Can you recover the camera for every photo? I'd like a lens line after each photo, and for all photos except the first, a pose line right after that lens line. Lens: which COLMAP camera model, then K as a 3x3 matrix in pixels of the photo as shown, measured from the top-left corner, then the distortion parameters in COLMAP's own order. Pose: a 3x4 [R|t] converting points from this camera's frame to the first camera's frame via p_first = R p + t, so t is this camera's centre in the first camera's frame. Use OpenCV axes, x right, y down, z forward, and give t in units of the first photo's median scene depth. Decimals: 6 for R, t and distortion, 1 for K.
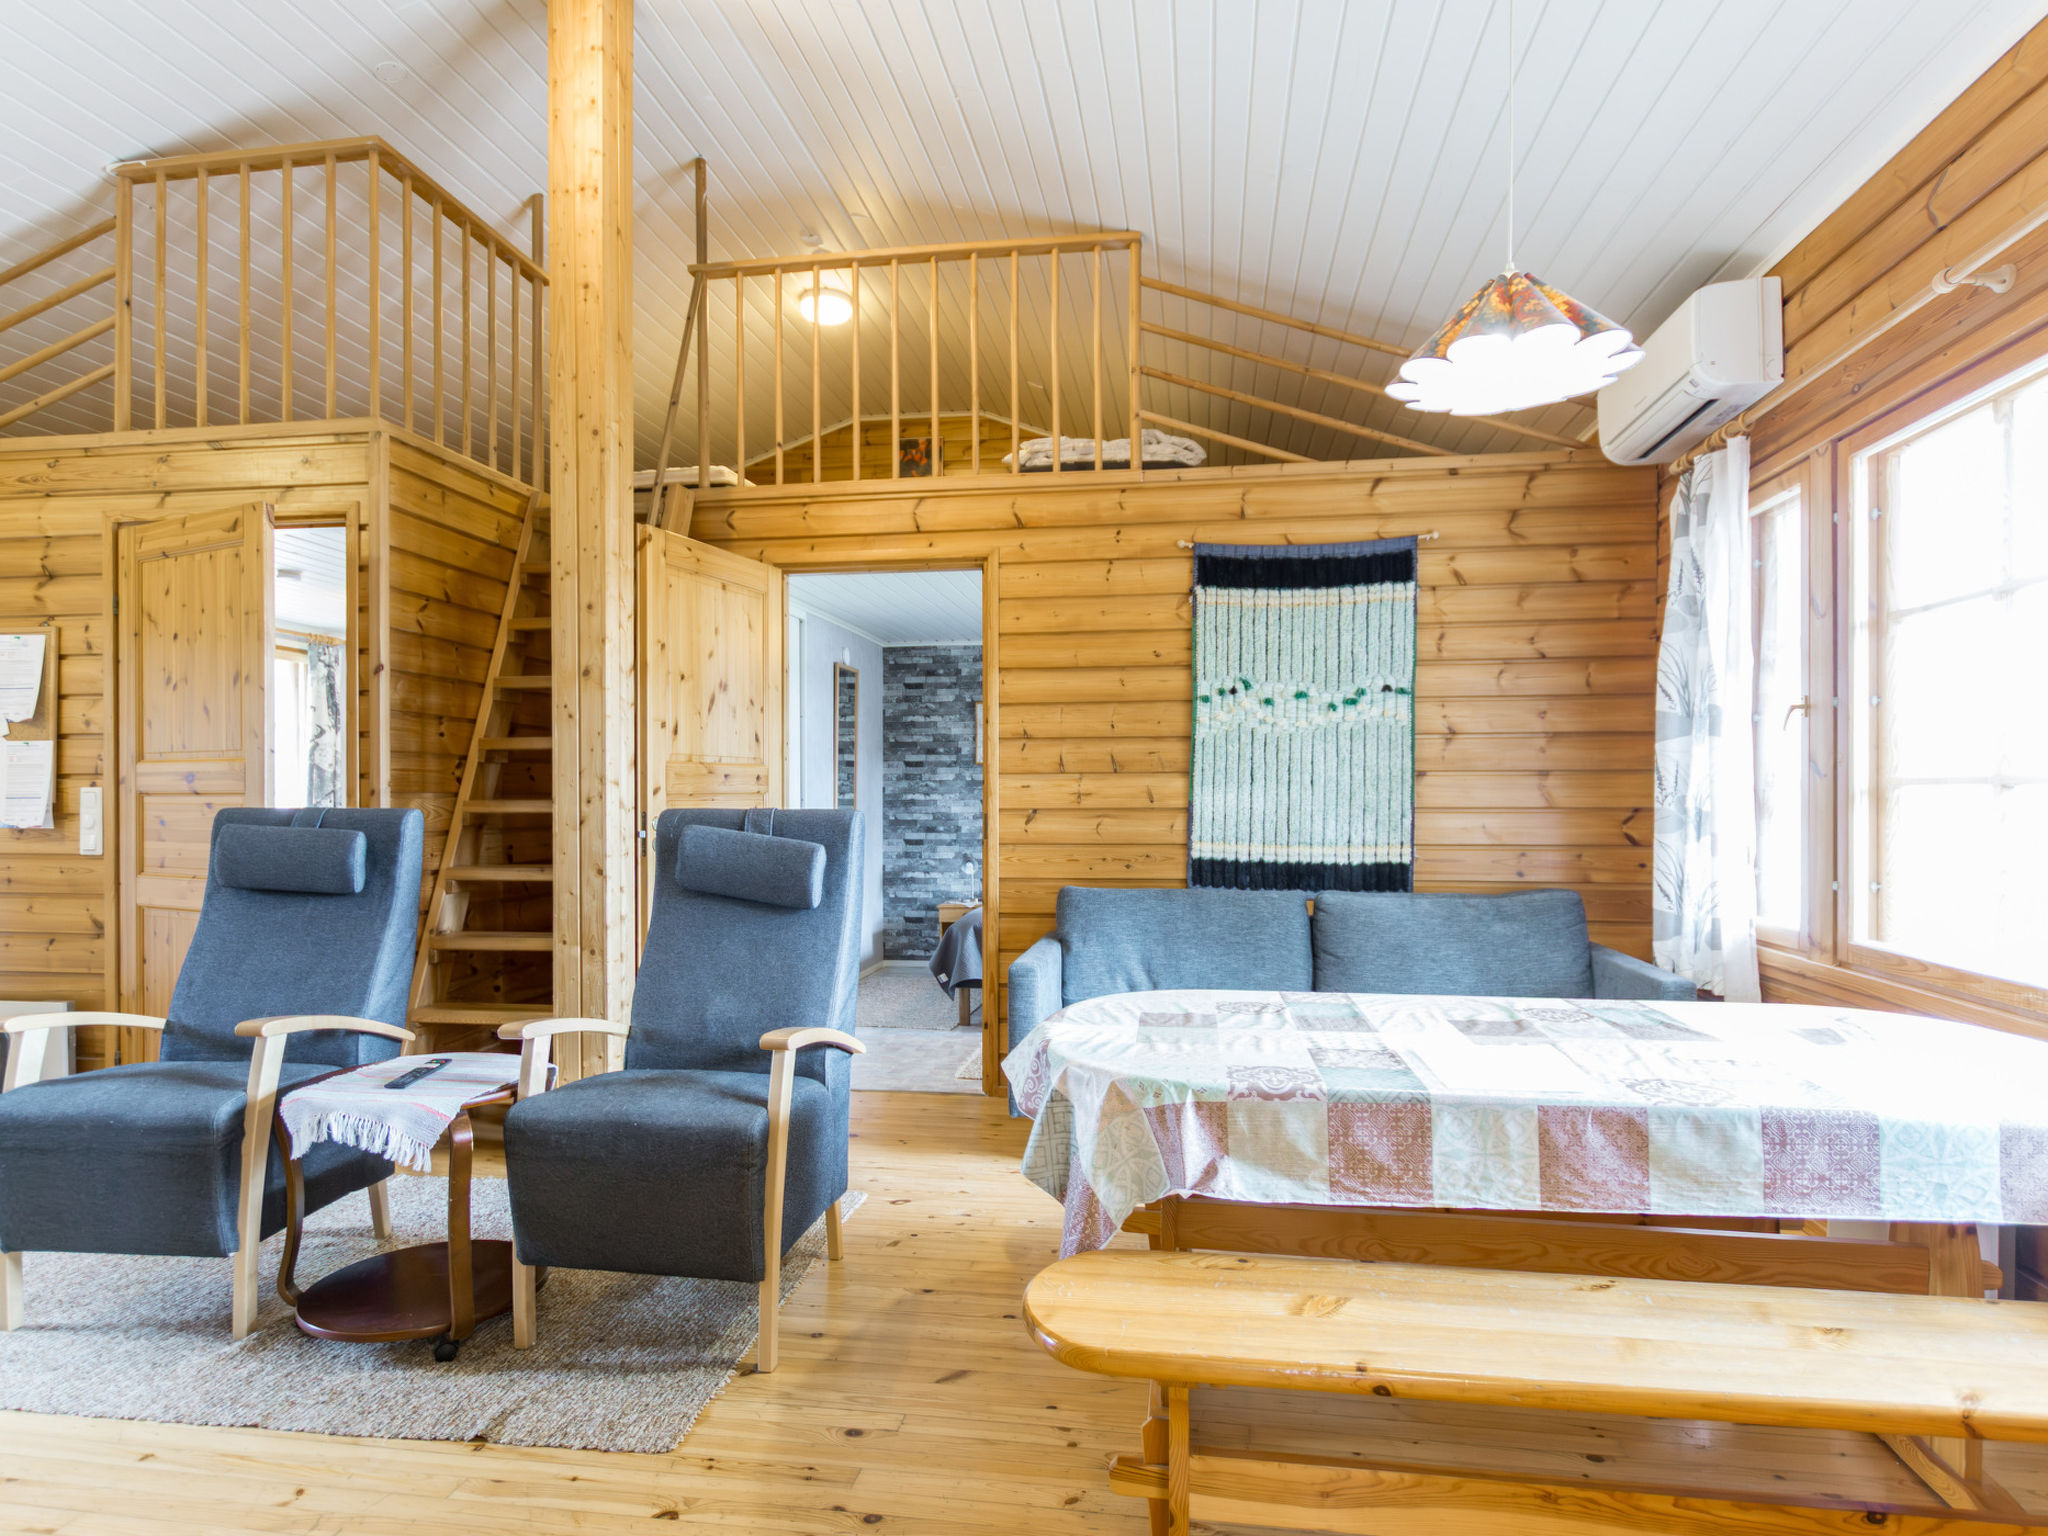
lens RADIAL K [[1171.9, 0, 1024.6], [0, 1171.9, 795.6], [0, 0, 1]] dist [0.002849, 0.001842]
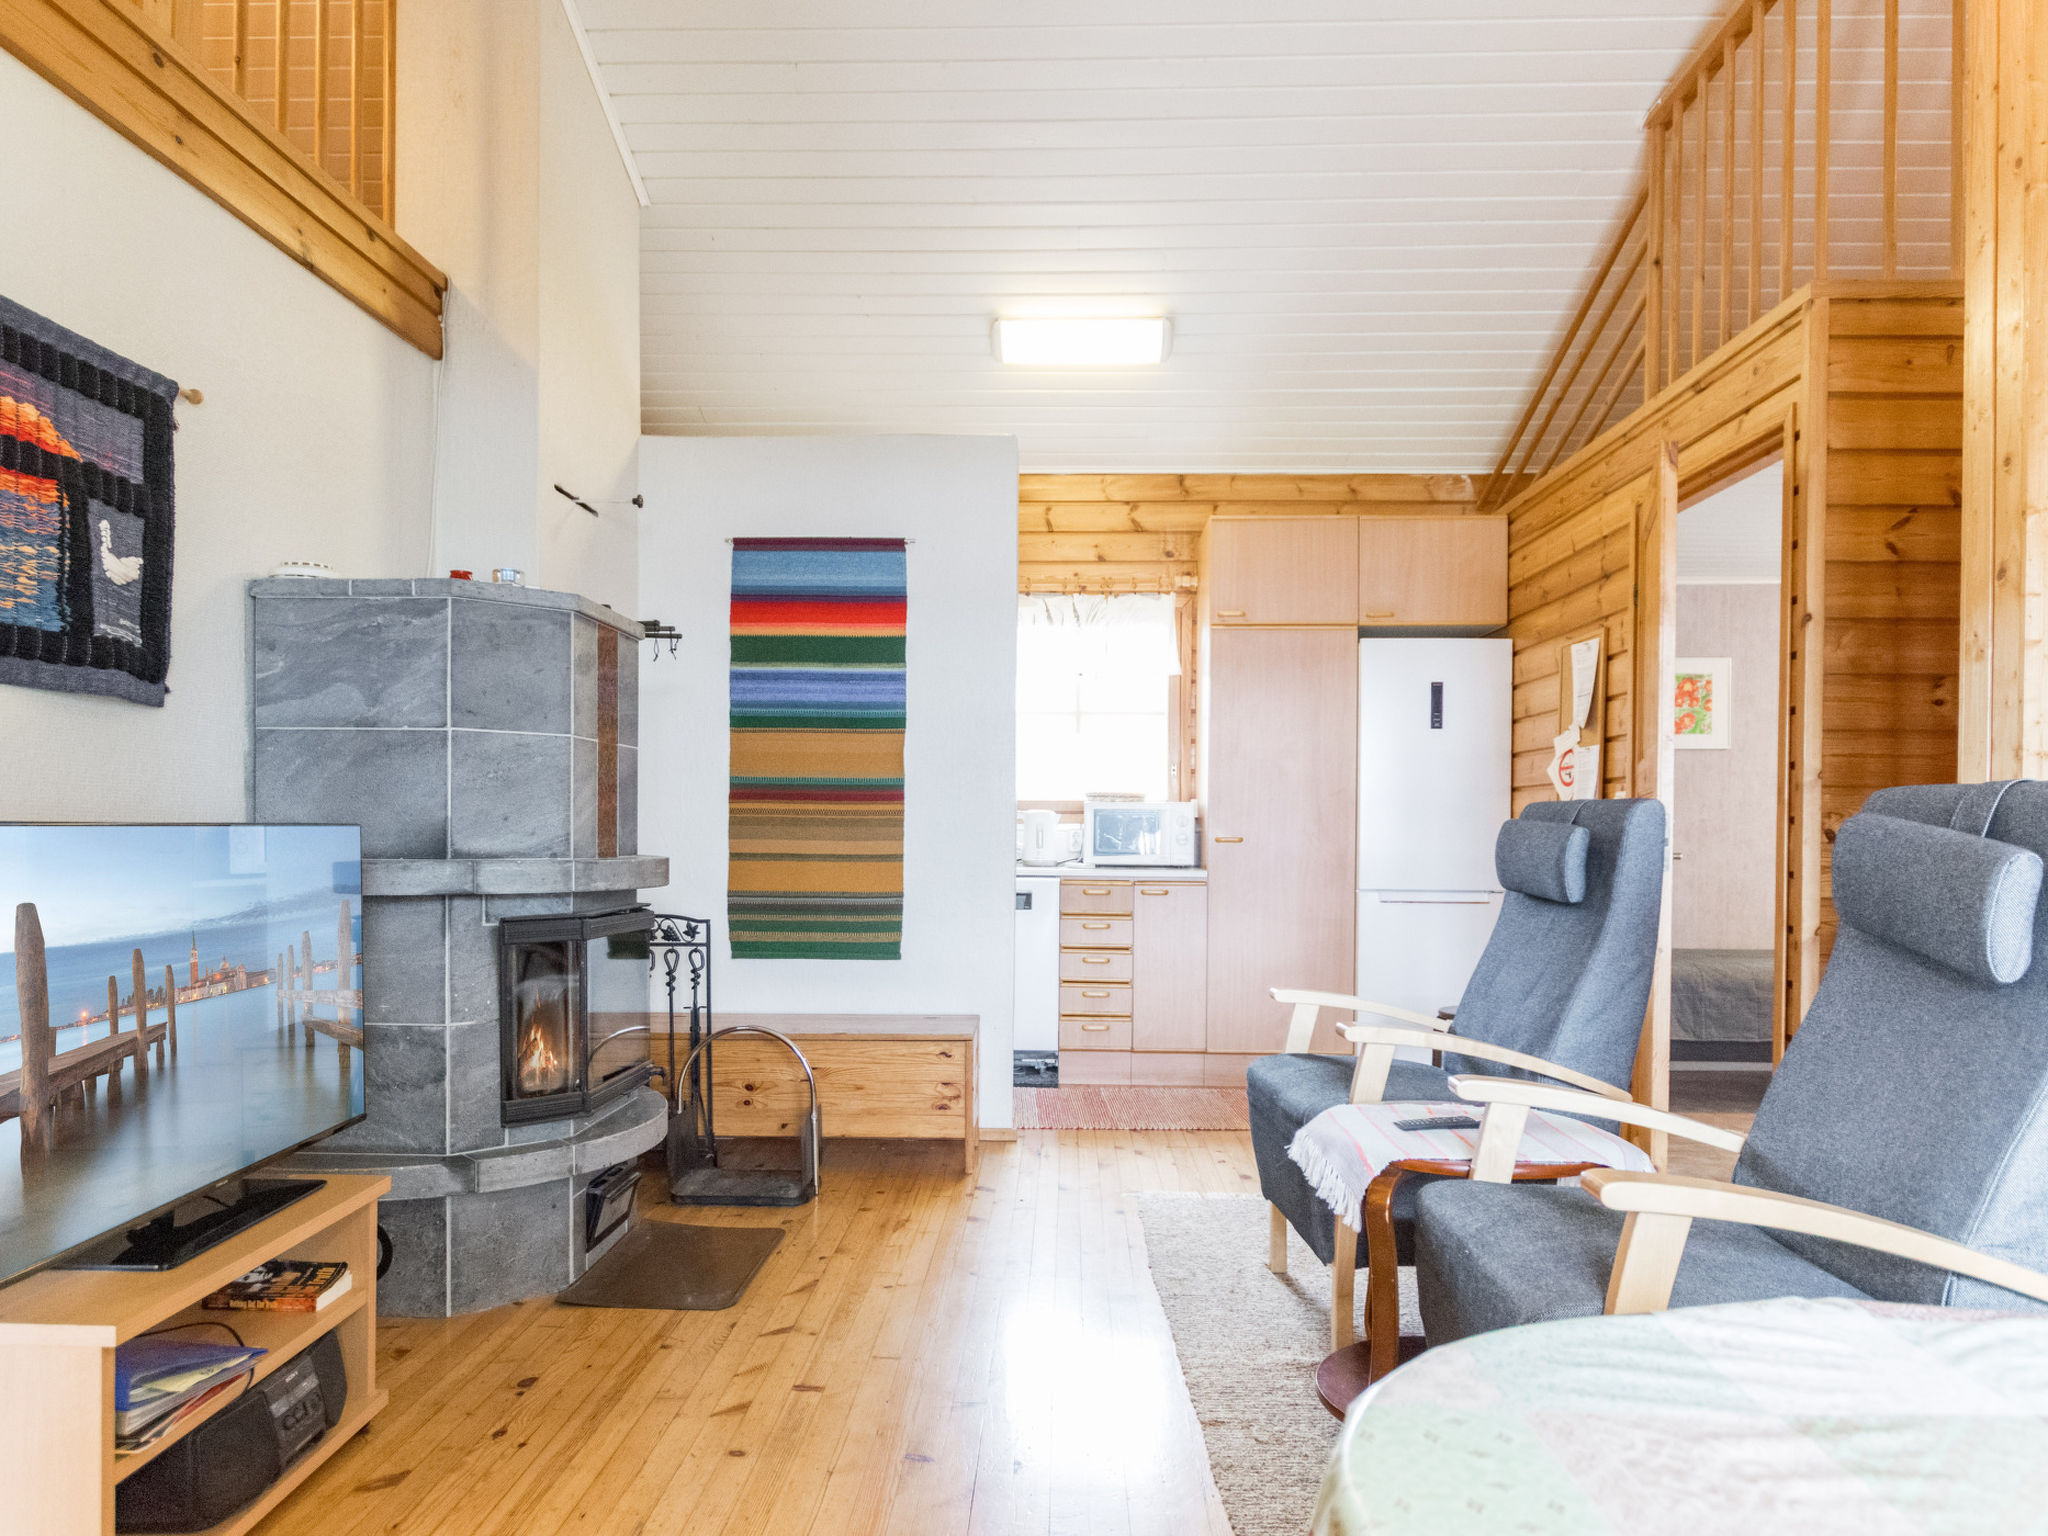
lens RADIAL K [[1349.3, 0, 1024.0], [0, 1349.3, 843.3], [0, 0, 1]] dist [-0.002901, -0.002276]
pose [[0.119586, 0.011766, -0.992754, 0.232260], [-0.008387, 0.999906, 0.010841, 0.027403], [0.992788, 0.007030, 0.119673, 0.399132]]
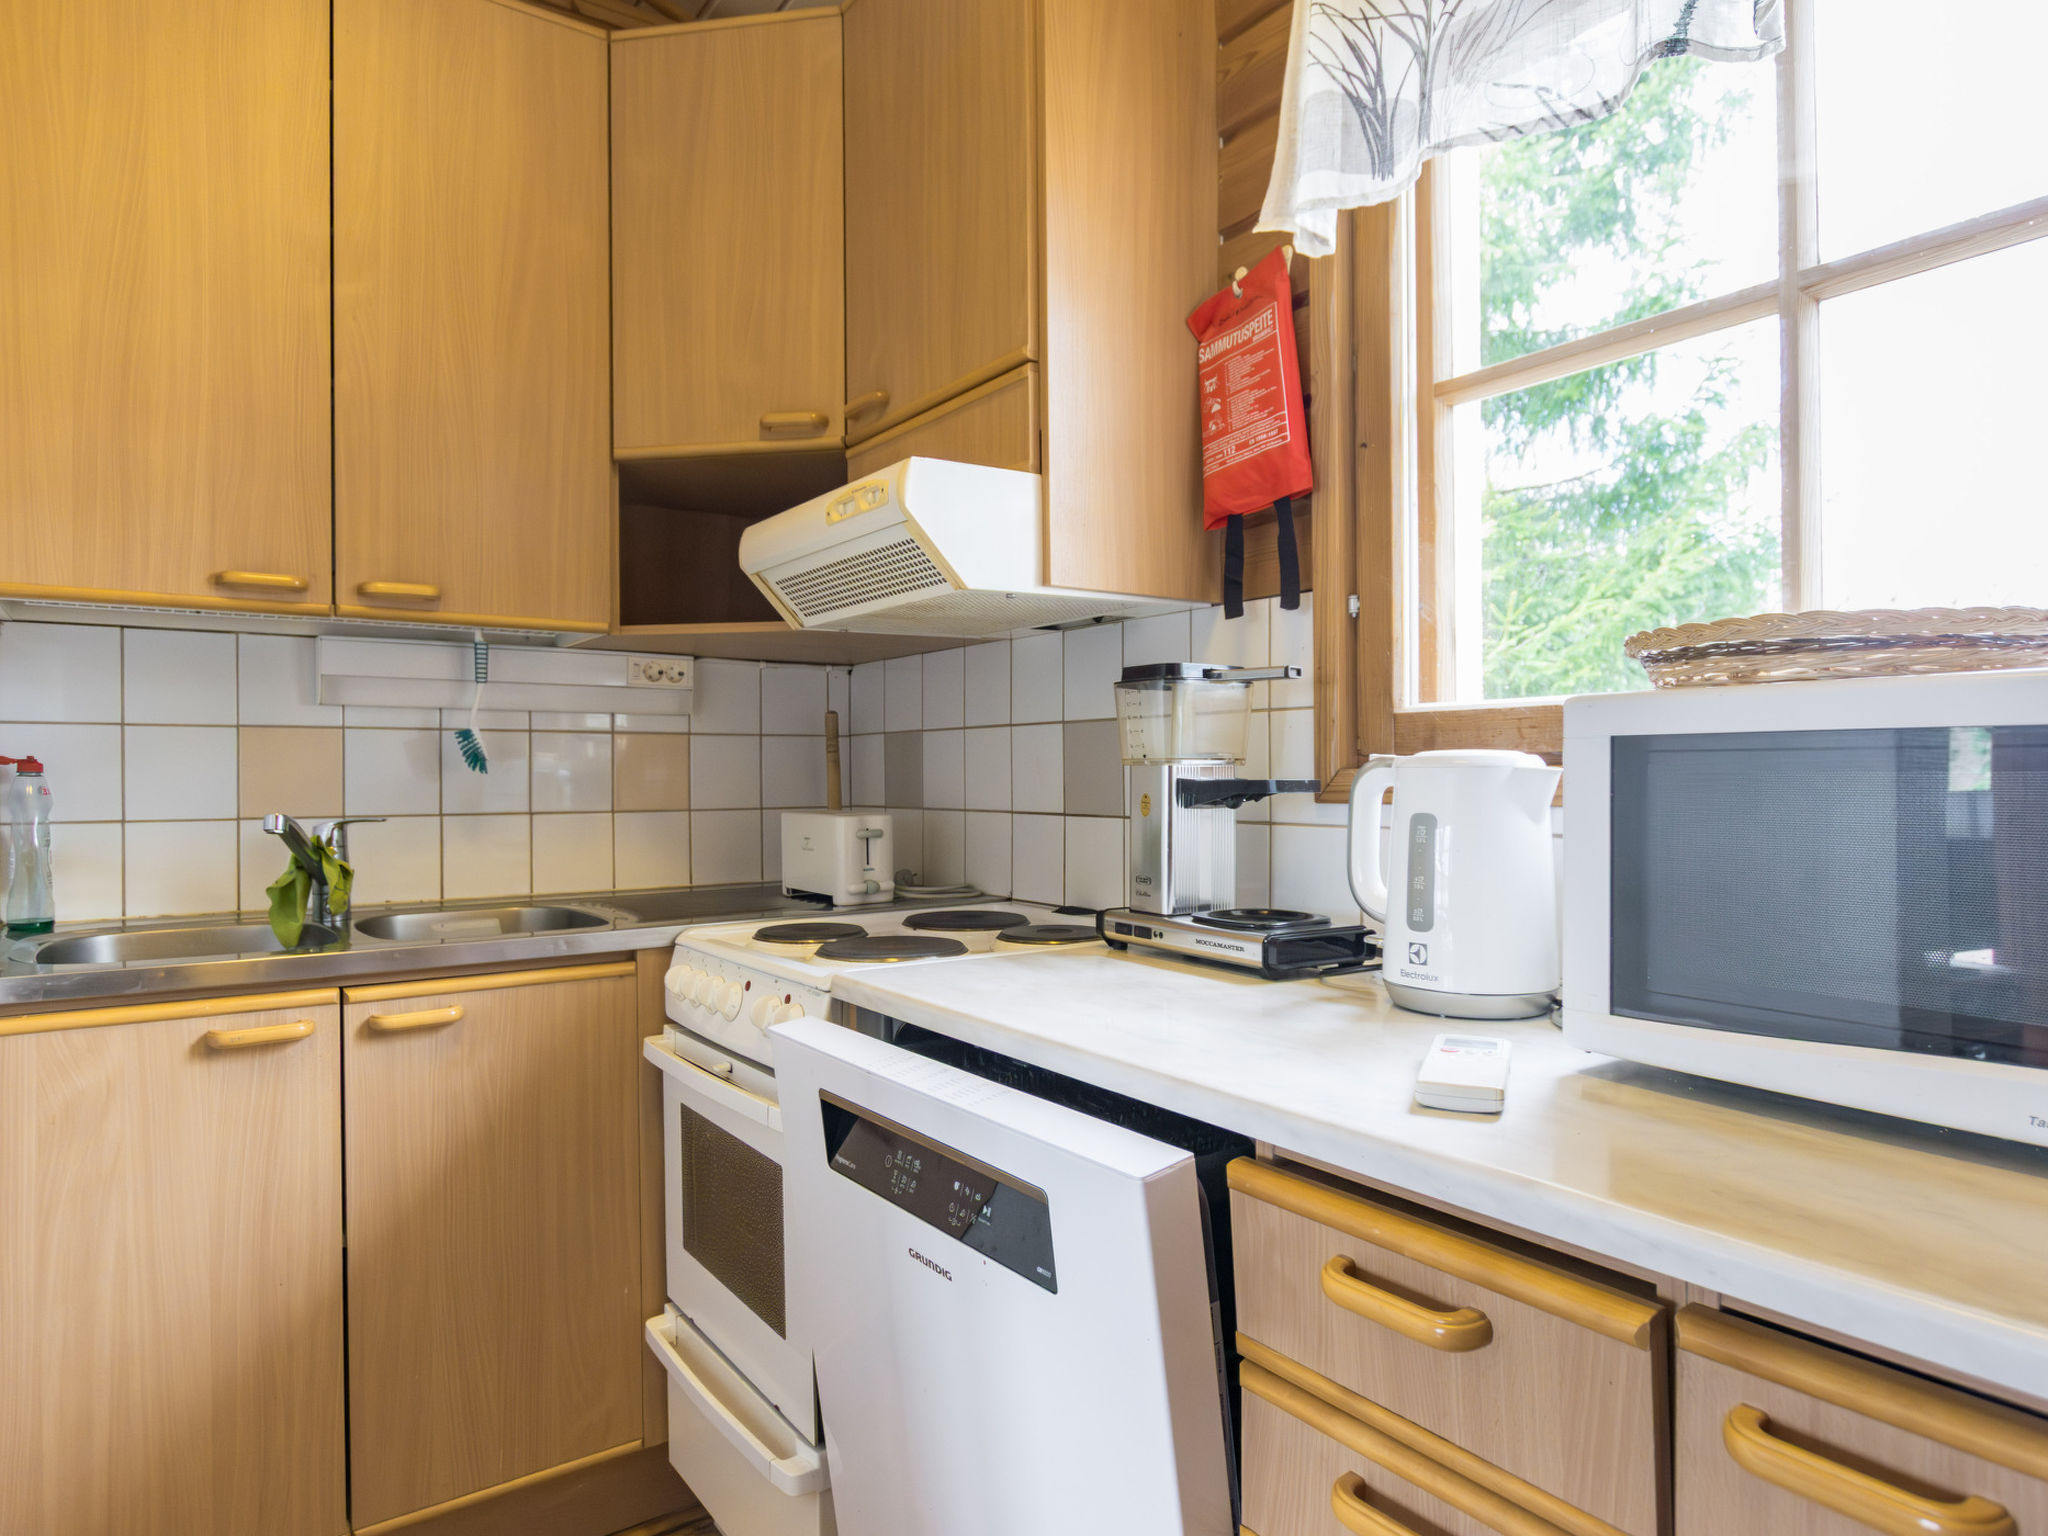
lens RADIAL K [[1228.9, 0, 1024.0], [0, 1228.9, 768.0], [0, 0, 1]] dist [0.004742, 0.001893]
pose [[-0.723102, 0.005404, -0.690720, -0.979621], [0.008573, 0.999963, -0.001151, 0.011307], [0.690688, -0.006754, -0.723121, 0.739135]]
